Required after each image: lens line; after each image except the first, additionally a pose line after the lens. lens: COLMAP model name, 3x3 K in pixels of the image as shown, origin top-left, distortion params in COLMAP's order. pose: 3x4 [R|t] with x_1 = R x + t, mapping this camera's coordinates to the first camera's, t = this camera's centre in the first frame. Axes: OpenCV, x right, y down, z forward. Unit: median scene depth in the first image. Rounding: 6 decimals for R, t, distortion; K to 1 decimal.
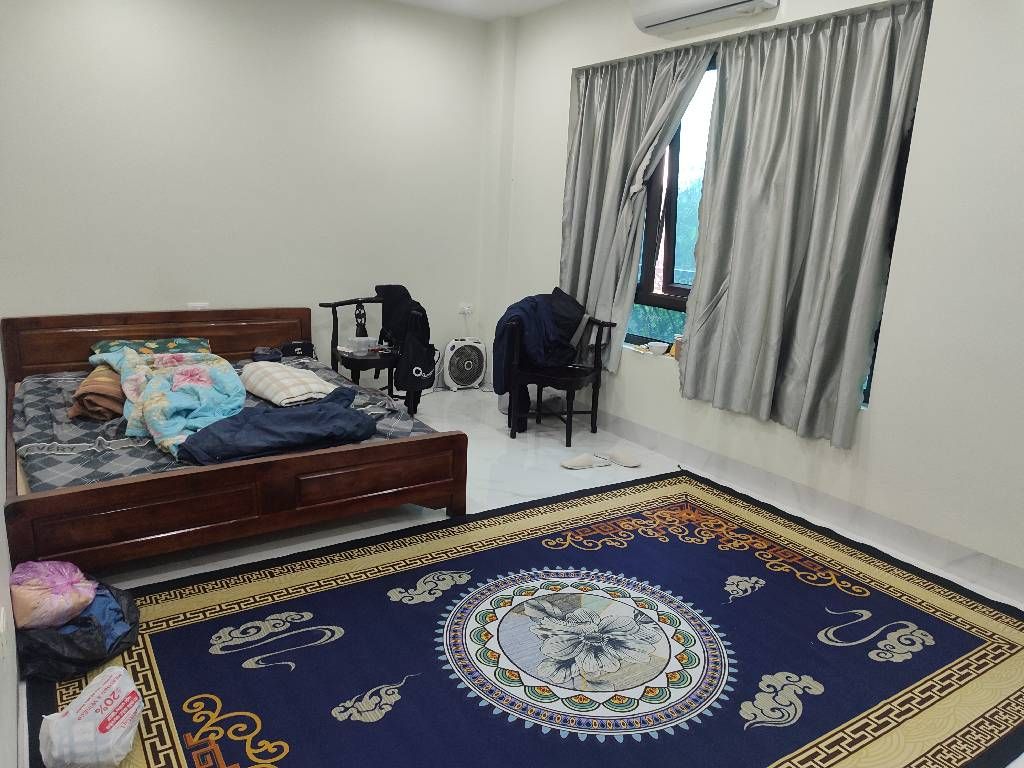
lens RADIAL K [[735.5, 0, 512.0], [0, 735.5, 384.0], [0, 0, 1]] dist [-0.003515, -0.001982]
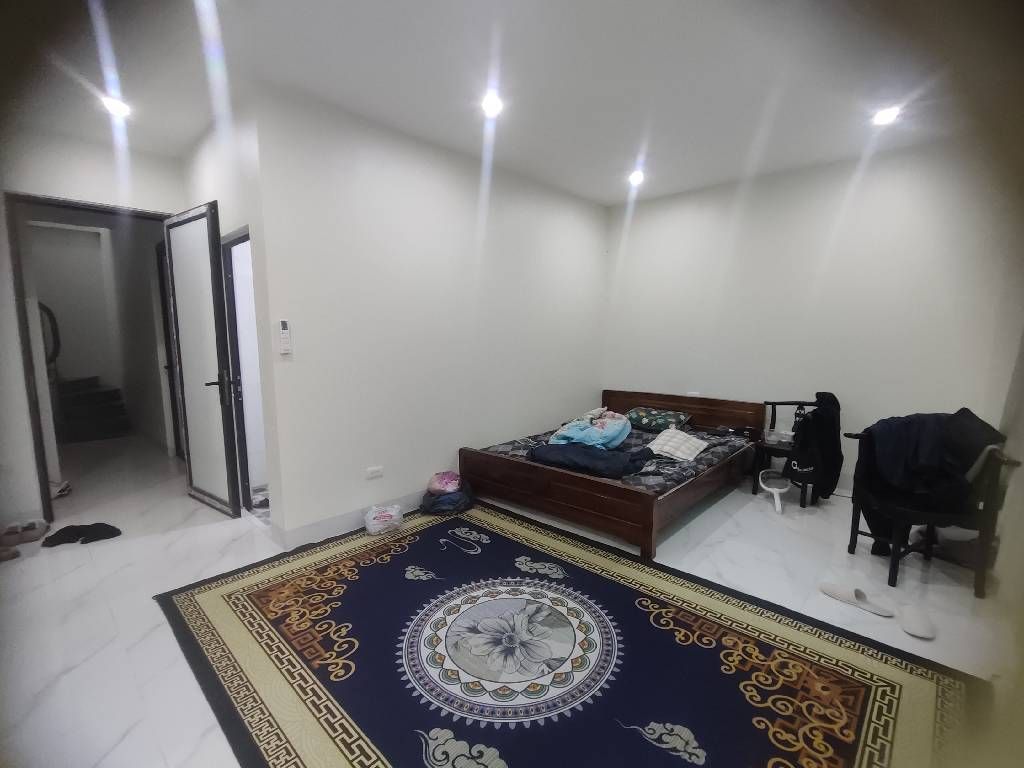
lens RADIAL K [[464.6, 0, 518.6], [0, 464.6, 389.2], [0, 0, 1]] dist [-0.001636, -0.000378]
pose [[0.237562, 0.073376, -0.968597, 0.799150], [-0.206137, 0.978240, 0.023549, -0.104448], [0.949248, 0.194069, 0.247518, 0.646563]]
